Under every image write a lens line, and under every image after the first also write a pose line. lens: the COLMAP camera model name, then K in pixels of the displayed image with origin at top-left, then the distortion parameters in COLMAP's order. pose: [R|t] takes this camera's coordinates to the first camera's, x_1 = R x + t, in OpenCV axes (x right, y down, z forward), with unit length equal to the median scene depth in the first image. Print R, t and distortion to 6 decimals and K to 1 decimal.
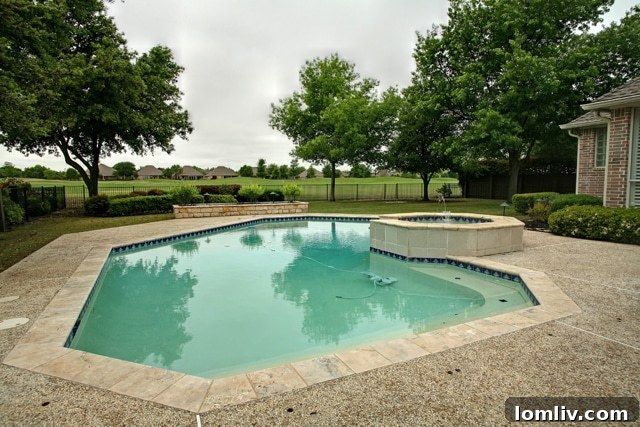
lens RADIAL K [[370.0, 0, 320.2], [0, 370.0, 213.5], [0, 0, 1]] dist [-0.034133, 0.011375]
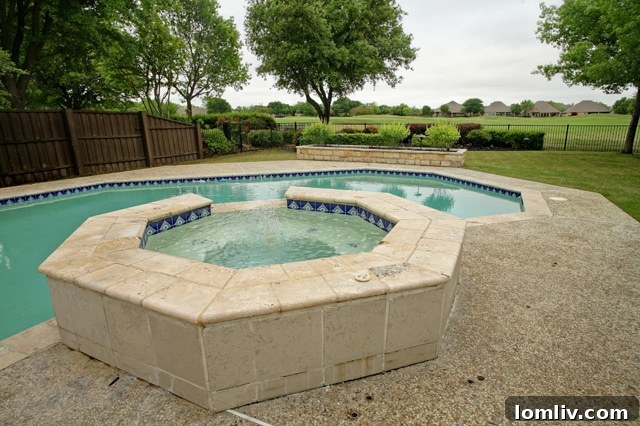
lens RADIAL K [[370.0, 0, 319.9], [0, 370.0, 212.8], [0, 0, 1]] dist [-0.034133, 0.011375]
pose [[0.621439, 0.196508, -0.758418, 0.196790], [-0.069678, 0.978060, 0.196325, -0.021418], [0.780358, -0.069159, 0.621497, 0.231121]]
